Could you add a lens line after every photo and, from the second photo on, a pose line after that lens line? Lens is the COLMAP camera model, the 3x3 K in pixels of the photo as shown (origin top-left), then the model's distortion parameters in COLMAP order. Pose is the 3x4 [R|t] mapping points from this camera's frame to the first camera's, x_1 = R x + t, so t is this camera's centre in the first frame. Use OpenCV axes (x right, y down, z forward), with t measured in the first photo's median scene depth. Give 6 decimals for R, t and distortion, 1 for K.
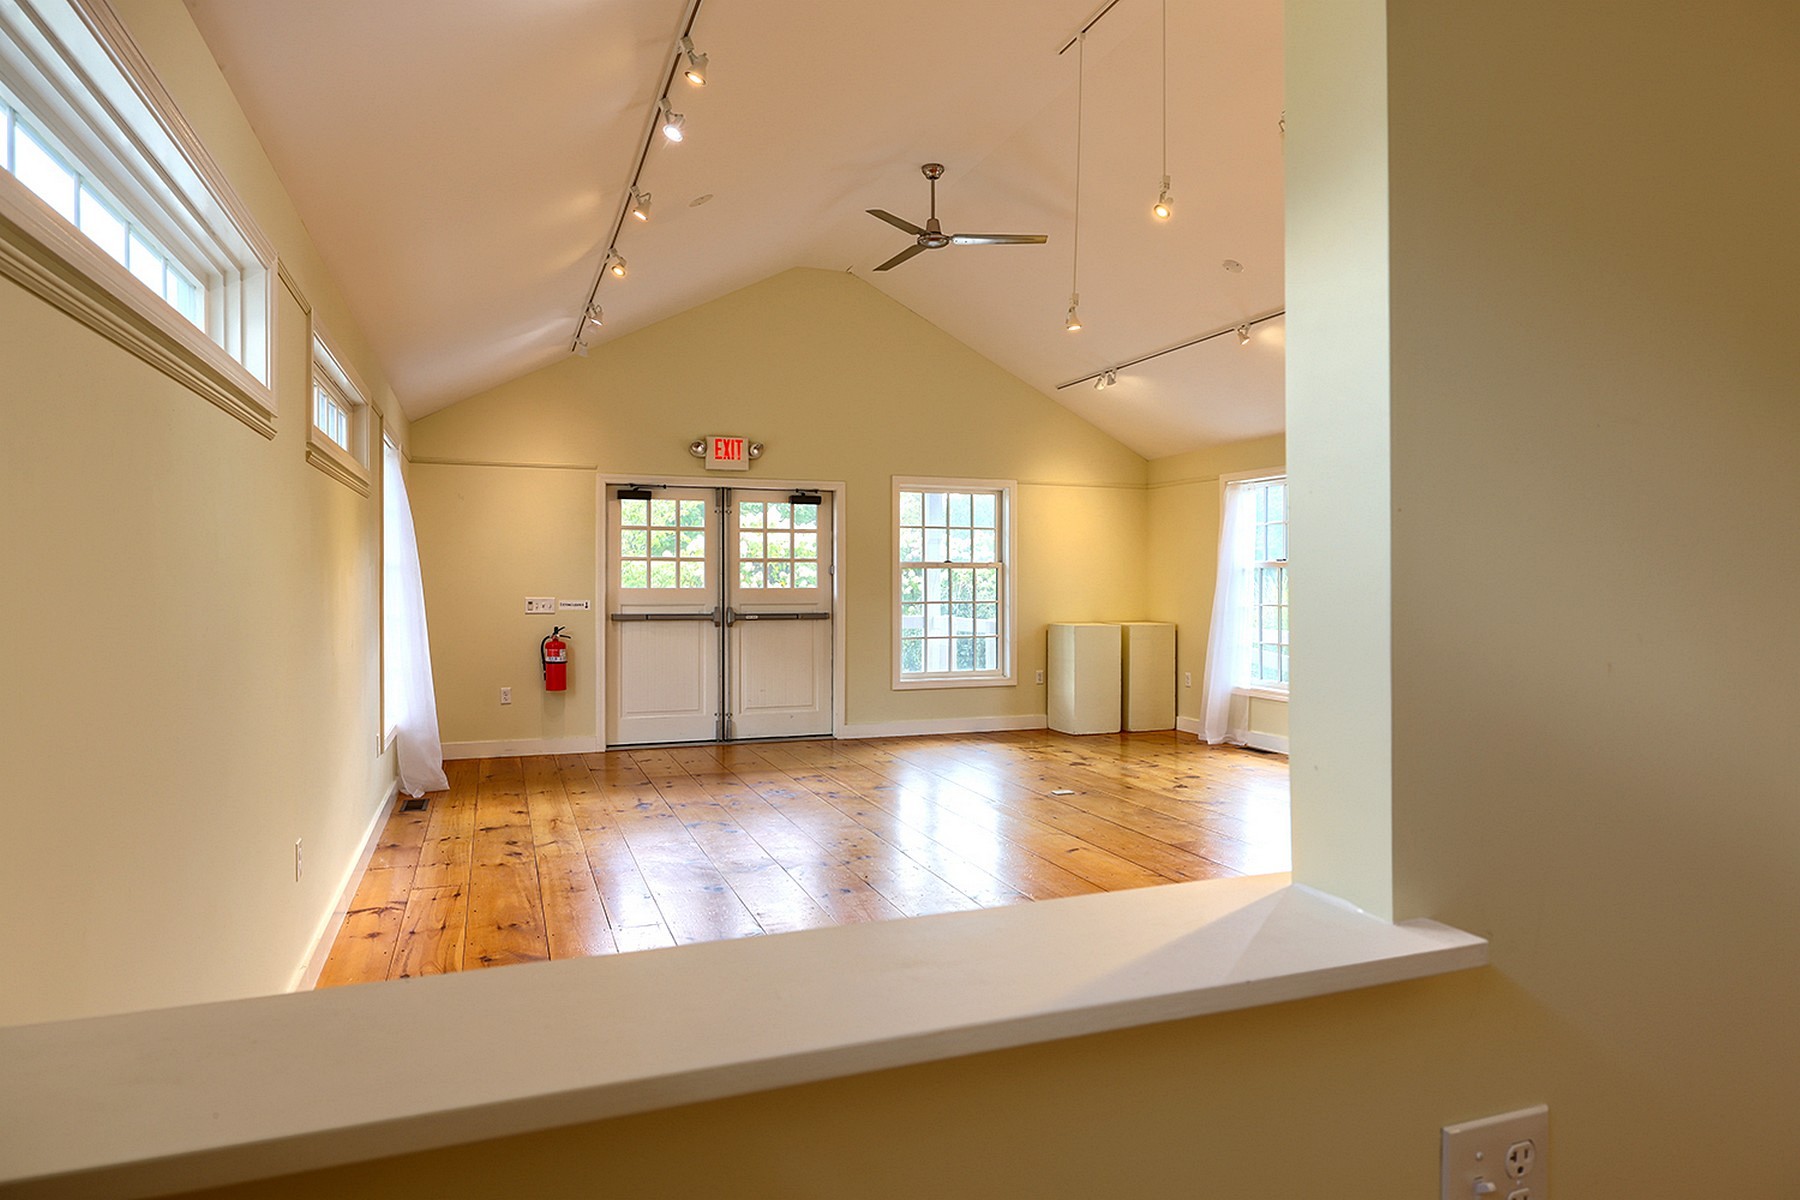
lens RADIAL K [[1087.6, 0, 906.6], [0, 1087.6, 596.2], [0, 0, 1]] dist [-0.002513, -0.001027]
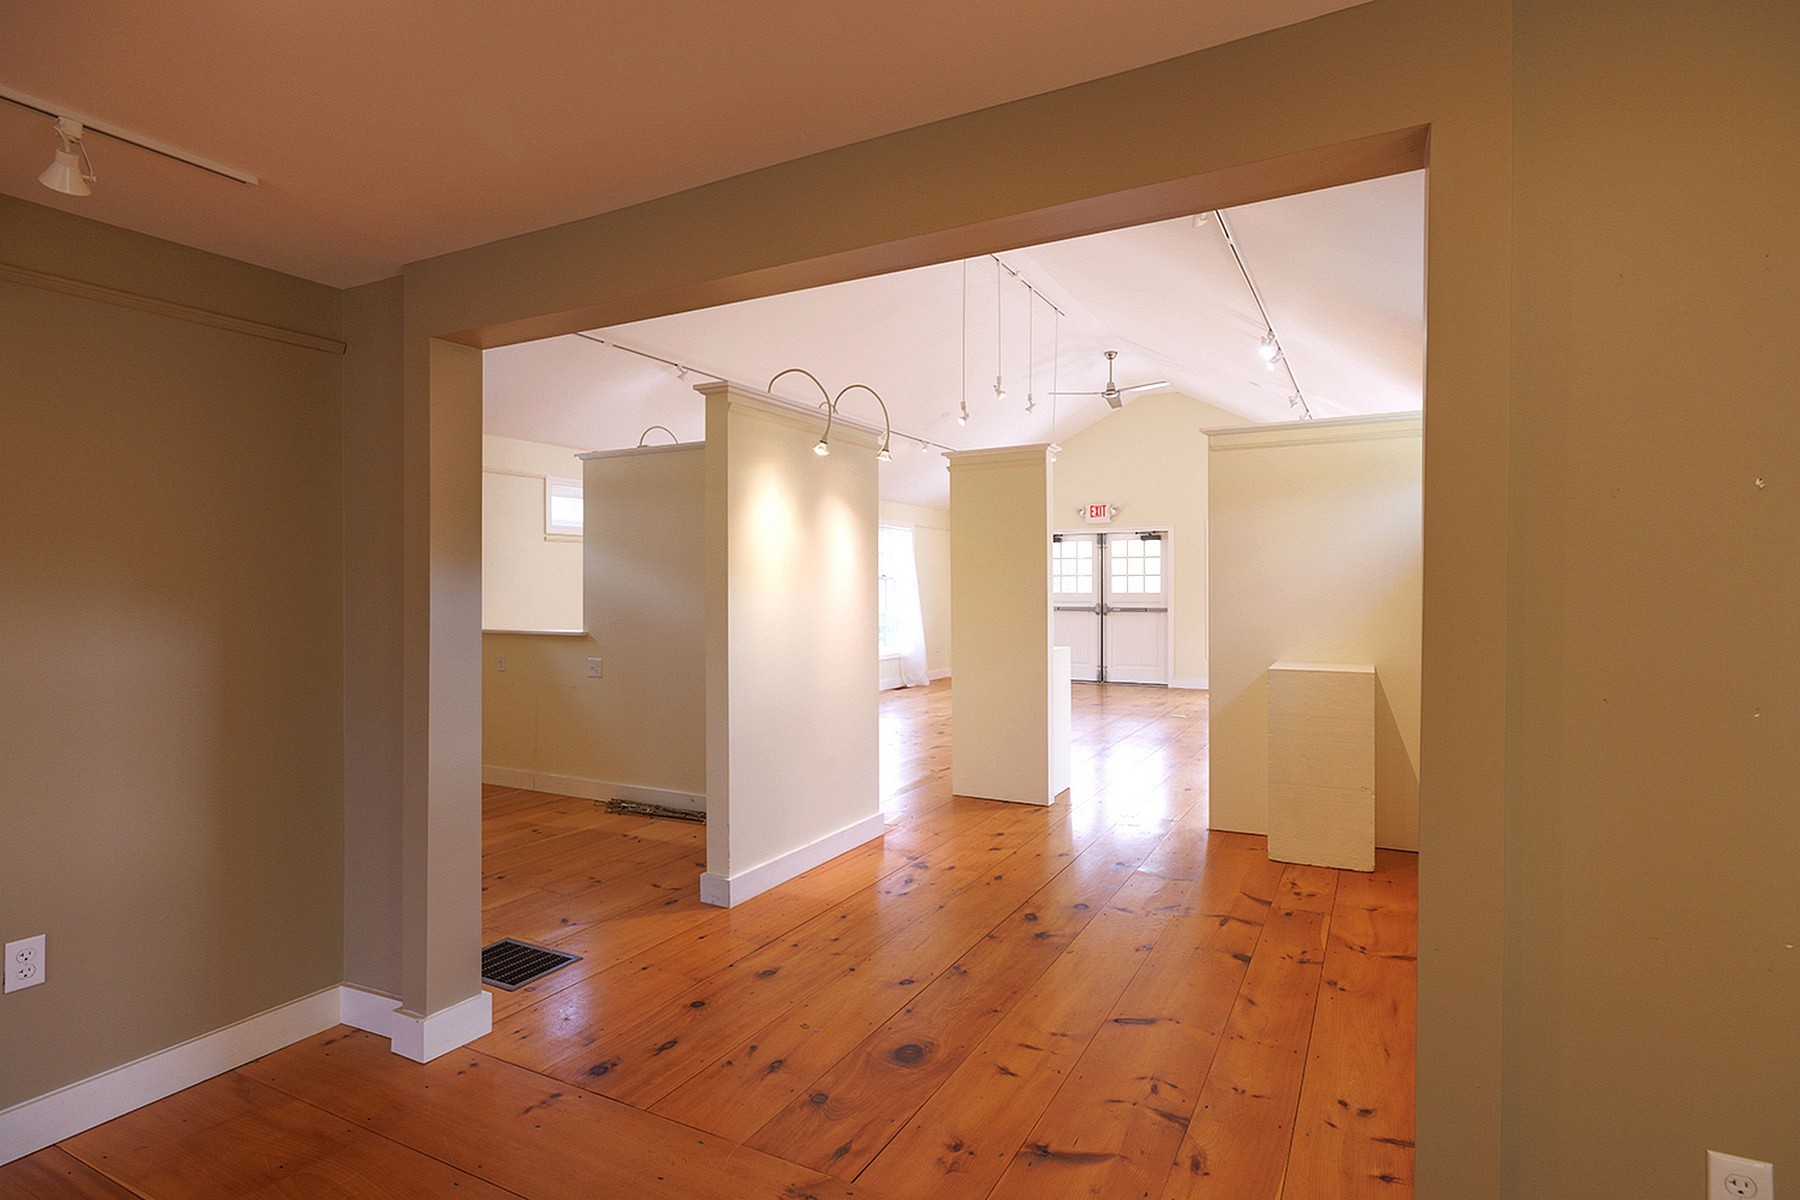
lens RADIAL K [[915.0, 0, 901.6], [0, 915.0, 595.2], [0, 0, 1]] dist [-0.005128, -0.001188]
pose [[0.642673, 0.003147, -0.766134, 0.736066], [-0.010232, 0.999938, -0.004476, 0.006933], [0.766073, 0.010715, 0.642665, -0.163978]]
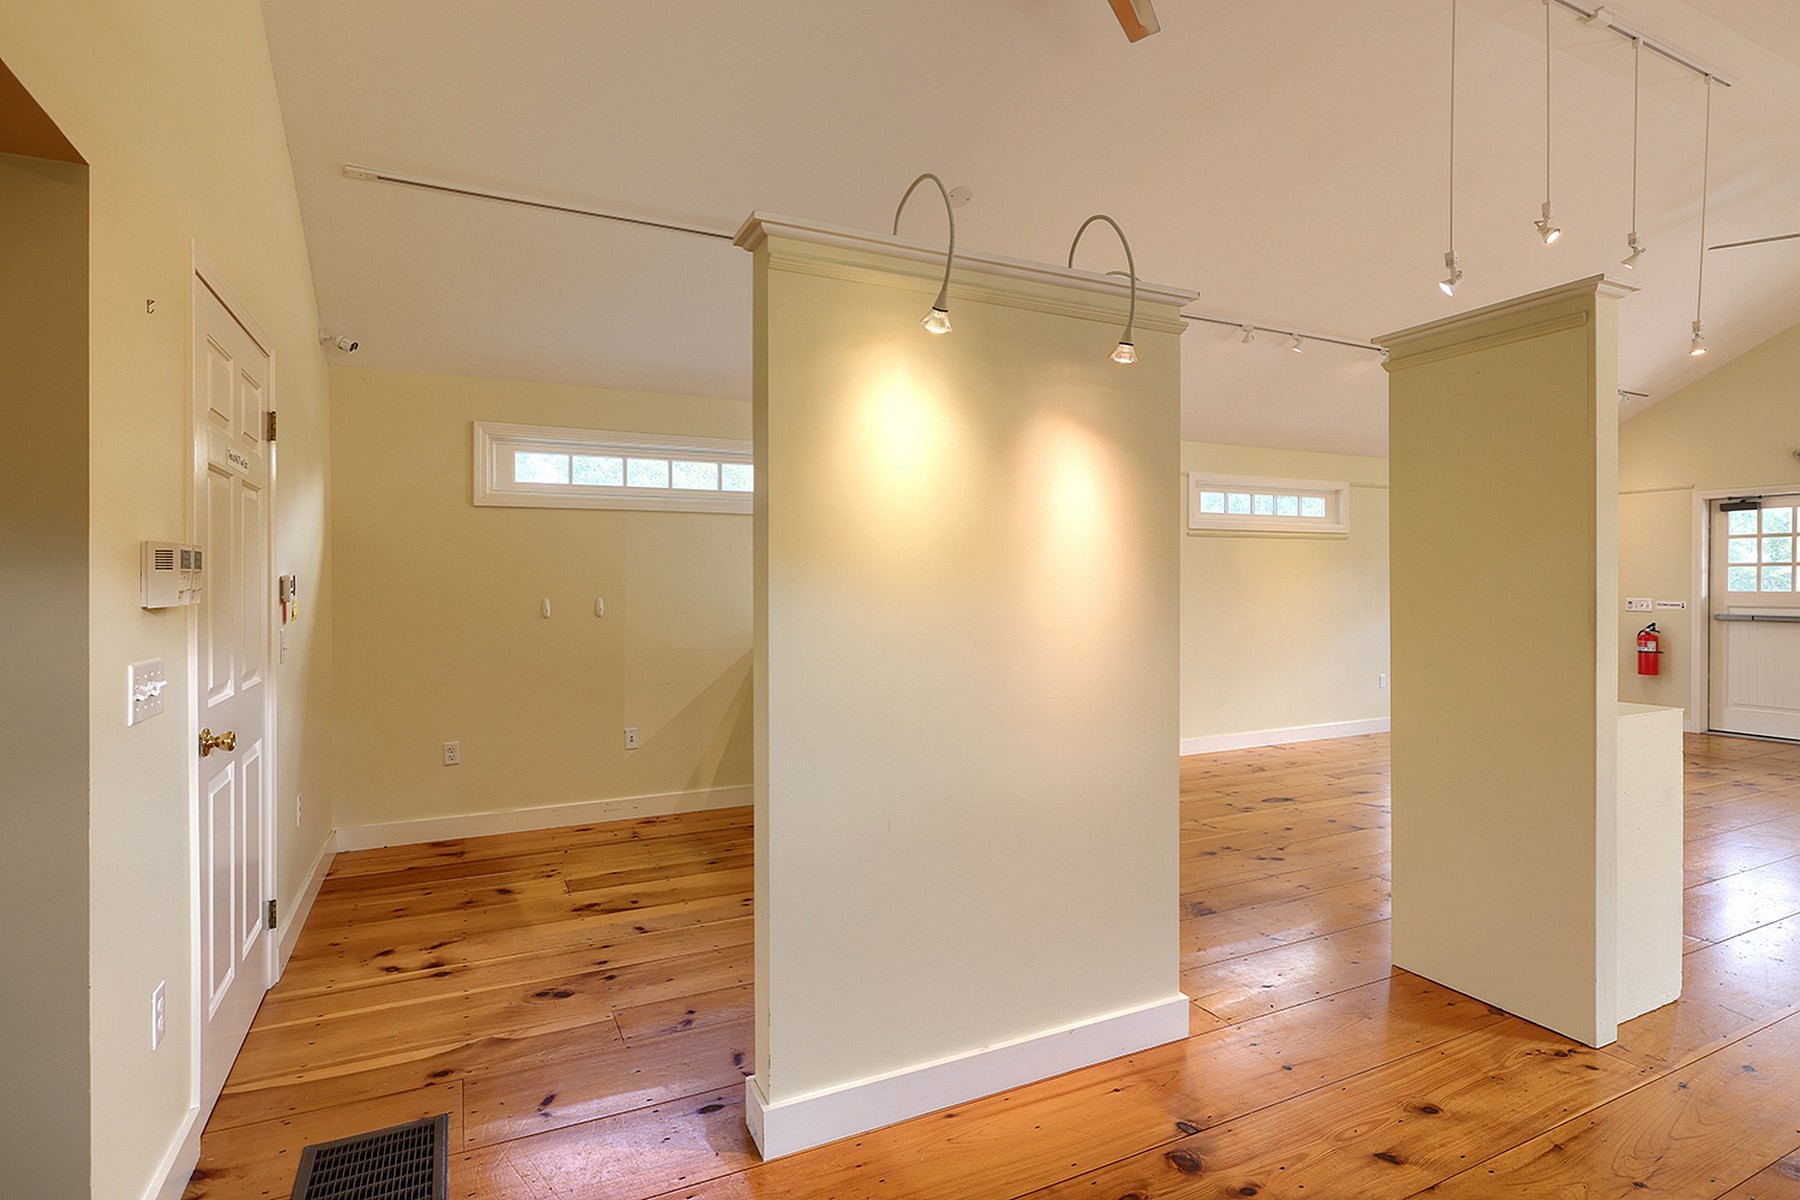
lens RADIAL K [[915.0, 0, 907.2], [0, 915.0, 591.7], [0, 0, 1]] dist [-0.005128, -0.001188]
pose [[0.079815, 0.003238, -0.996804, 0.585202], [-0.014236, 0.999896, 0.002108, 0.002930], [0.996708, 0.014022, 0.079852, 0.086271]]
